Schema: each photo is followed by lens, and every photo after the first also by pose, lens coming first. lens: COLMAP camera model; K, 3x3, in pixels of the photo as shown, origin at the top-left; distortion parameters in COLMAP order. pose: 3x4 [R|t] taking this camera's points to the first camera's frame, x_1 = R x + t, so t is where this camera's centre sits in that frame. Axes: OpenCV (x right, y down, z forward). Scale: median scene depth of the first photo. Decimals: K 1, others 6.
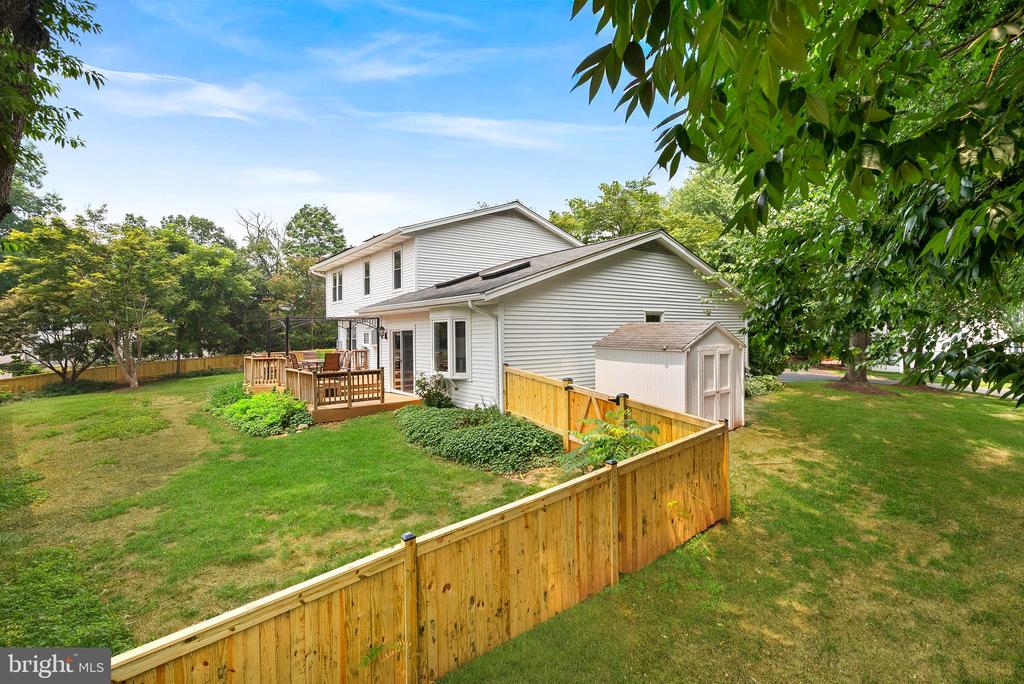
lens RADIAL K [[483.7, 0, 511.9], [0, 483.7, 326.9], [0, 0, 1]] dist [-0.000112, 0.000553]
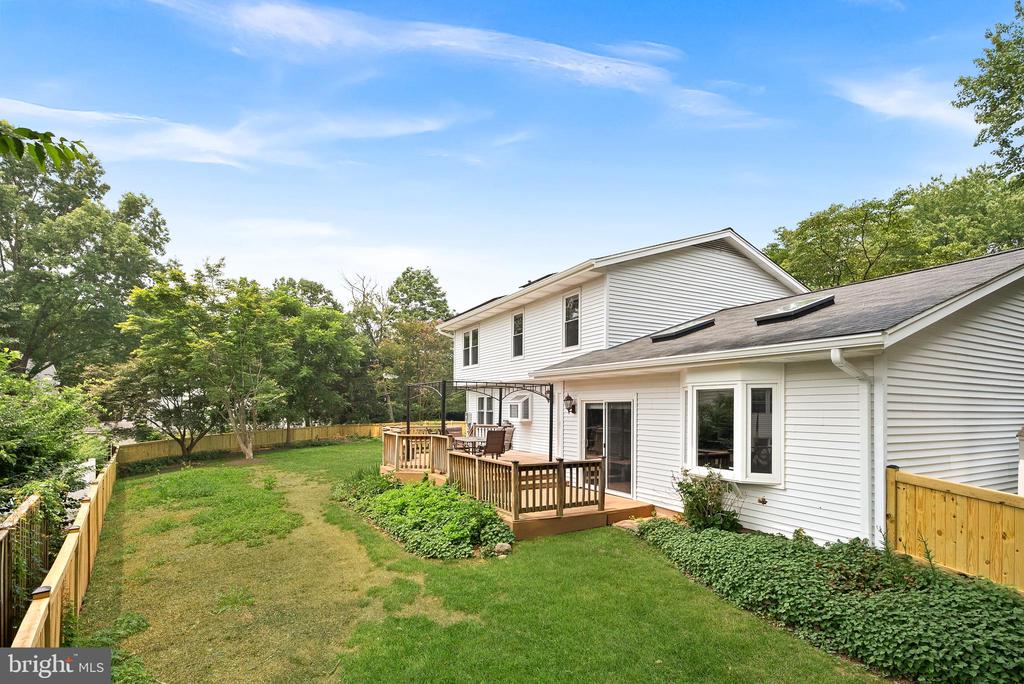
lens RADIAL K [[482.1, 0, 505.0], [0, 482.1, 404.7], [0, 0, 1]] dist [-0.002883, 0.001137]
pose [[0.987330, 0.017854, -0.157674, -0.160164], [-0.016270, 0.999803, 0.011329, 0.003859], [0.157846, -0.008620, 0.987426, 0.176256]]
